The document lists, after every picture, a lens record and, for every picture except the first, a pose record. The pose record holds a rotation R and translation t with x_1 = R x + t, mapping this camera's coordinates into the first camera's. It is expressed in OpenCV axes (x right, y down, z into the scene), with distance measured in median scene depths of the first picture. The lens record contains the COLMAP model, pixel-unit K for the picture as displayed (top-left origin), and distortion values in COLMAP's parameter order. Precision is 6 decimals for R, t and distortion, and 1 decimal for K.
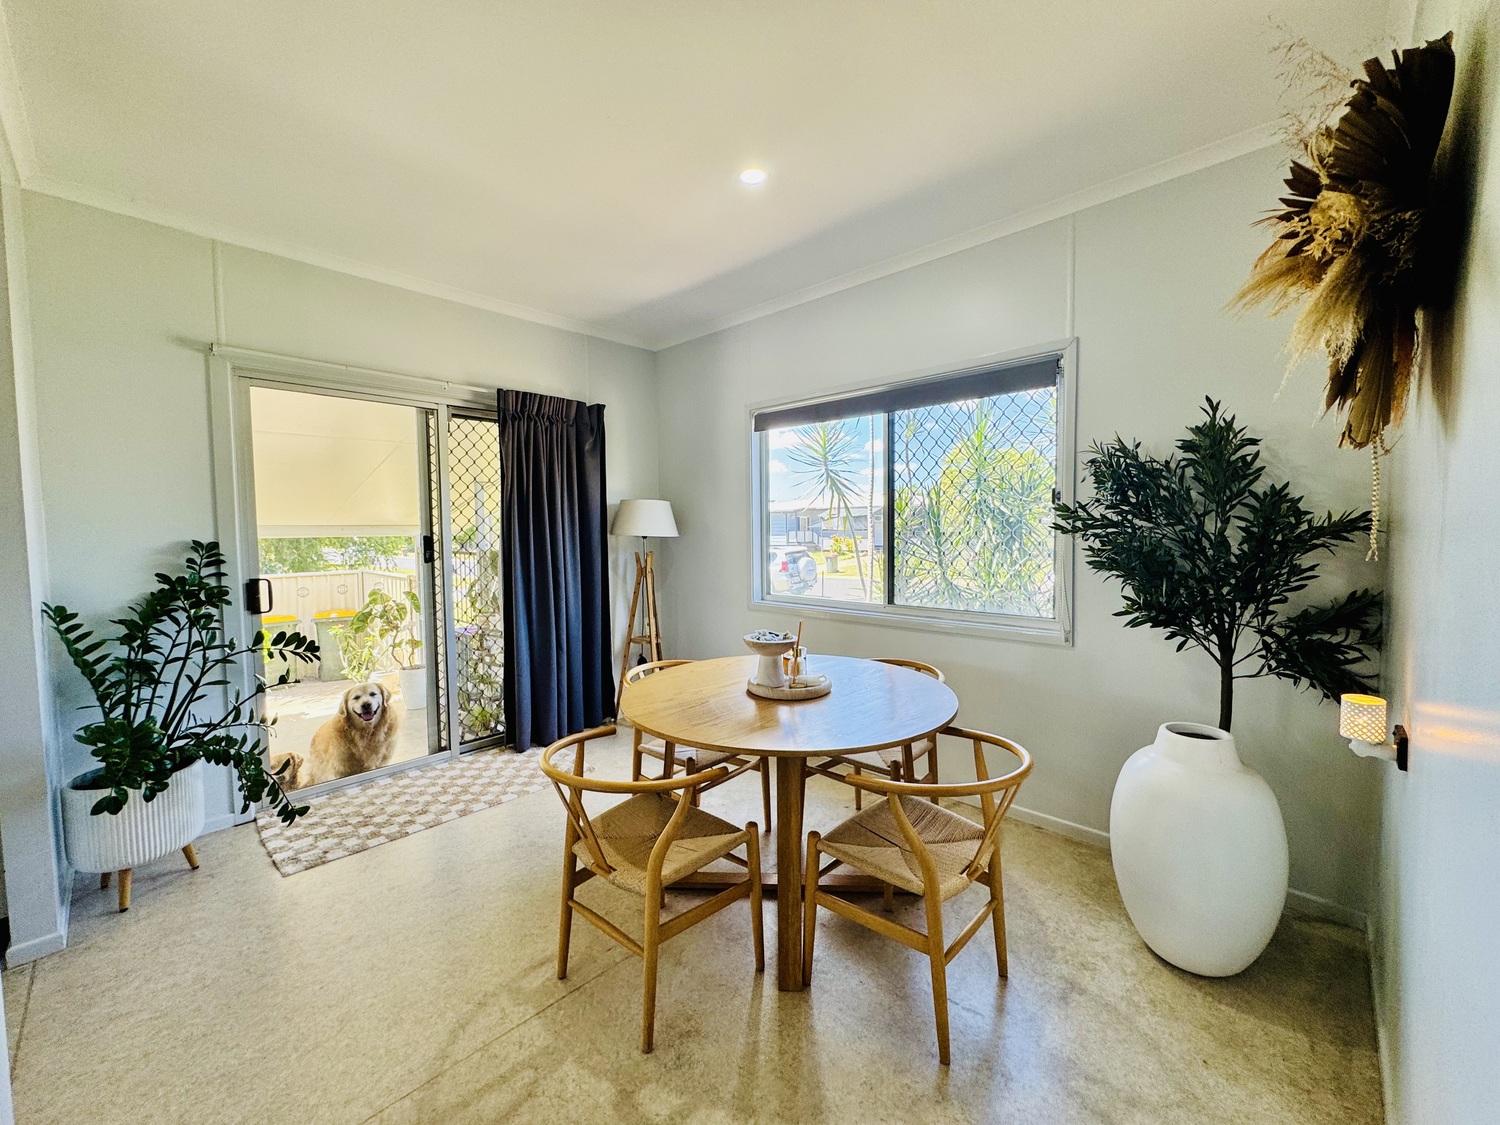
lens RADIAL K [[599.3, 0, 750.1], [0, 599.3, 558.6], [0, 0, 1]] dist [-0.004369, -0.000426]
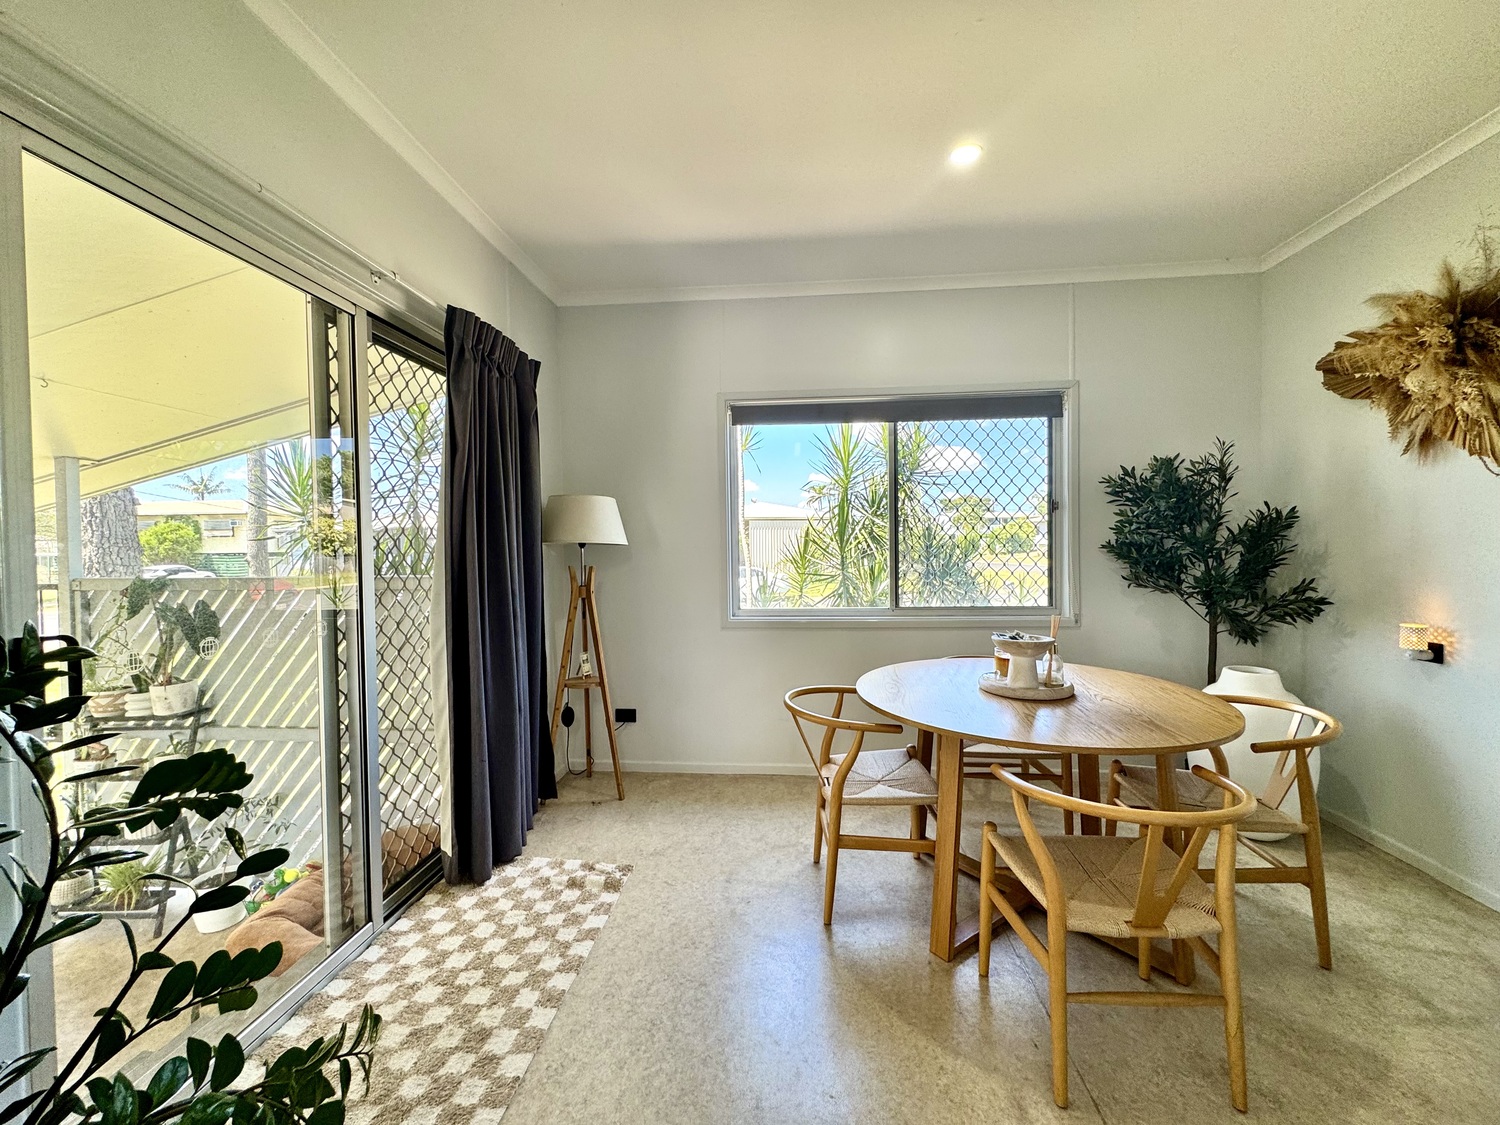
lens RADIAL K [[599.3, 0, 749.5], [0, 599.3, 558.2], [0, 0, 1]] dist [-0.004369, -0.000426]
pose [[0.777850, -0.007168, 0.628409, -0.760645], [0.037211, 0.998706, -0.034668, 0.022683], [-0.627347, 0.050351, 0.777110, 0.444475]]
